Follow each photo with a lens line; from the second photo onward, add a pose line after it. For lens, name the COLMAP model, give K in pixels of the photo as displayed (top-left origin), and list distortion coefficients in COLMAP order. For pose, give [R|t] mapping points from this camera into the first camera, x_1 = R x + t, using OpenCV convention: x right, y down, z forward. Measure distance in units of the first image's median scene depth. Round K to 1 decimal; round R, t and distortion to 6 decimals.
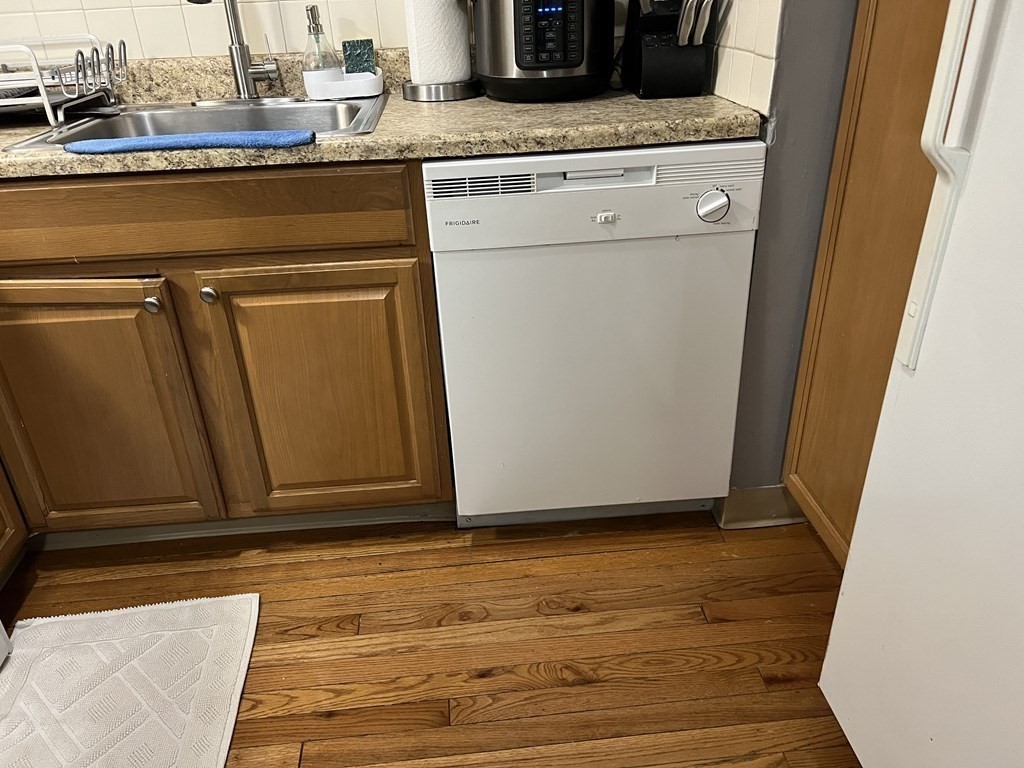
lens RADIAL K [[774.7, 0, 508.6], [0, 774.7, 388.2], [0, 0, 1]] dist [0.044247, -0.047714]
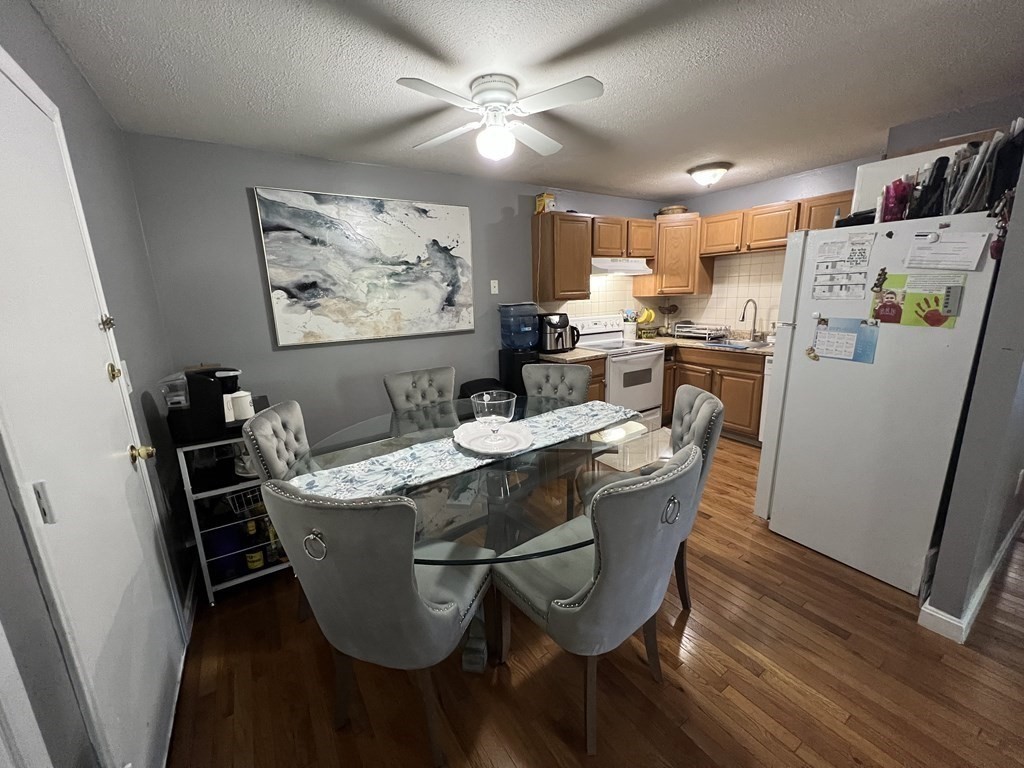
lens RADIAL K [[413.3, 0, 512.8], [0, 413.3, 384.8], [0, 0, 1]] dist [0.004031, -0.000116]
pose [[0.471056, 0.214956, -0.855511, 1.340533], [-0.397537, 0.917512, 0.011645, 0.458764], [0.787446, 0.334612, 0.517653, -1.472768]]
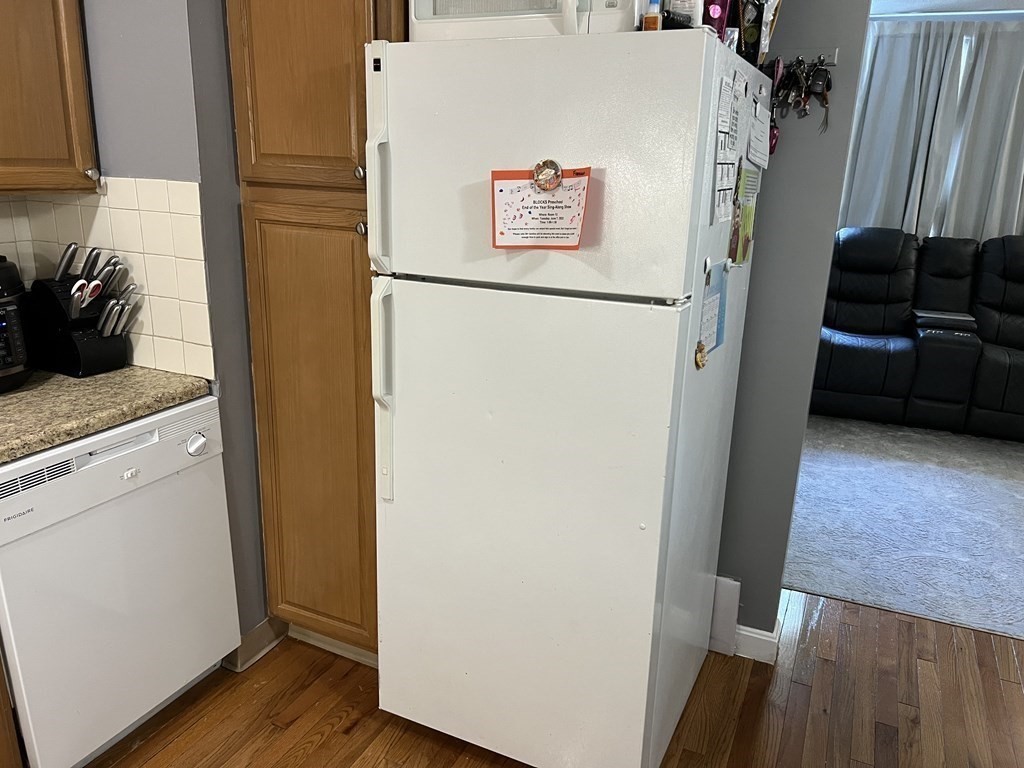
lens RADIAL K [[774.7, 0, 510.2], [0, 774.7, 387.8], [0, 0, 1]] dist [0.044247, -0.047714]
pose [[0.502790, -0.198954, 0.841201, -0.629571], [0.363210, 0.931702, 0.003265, -0.128362], [-0.784398, 0.303891, 0.540713, -0.250634]]
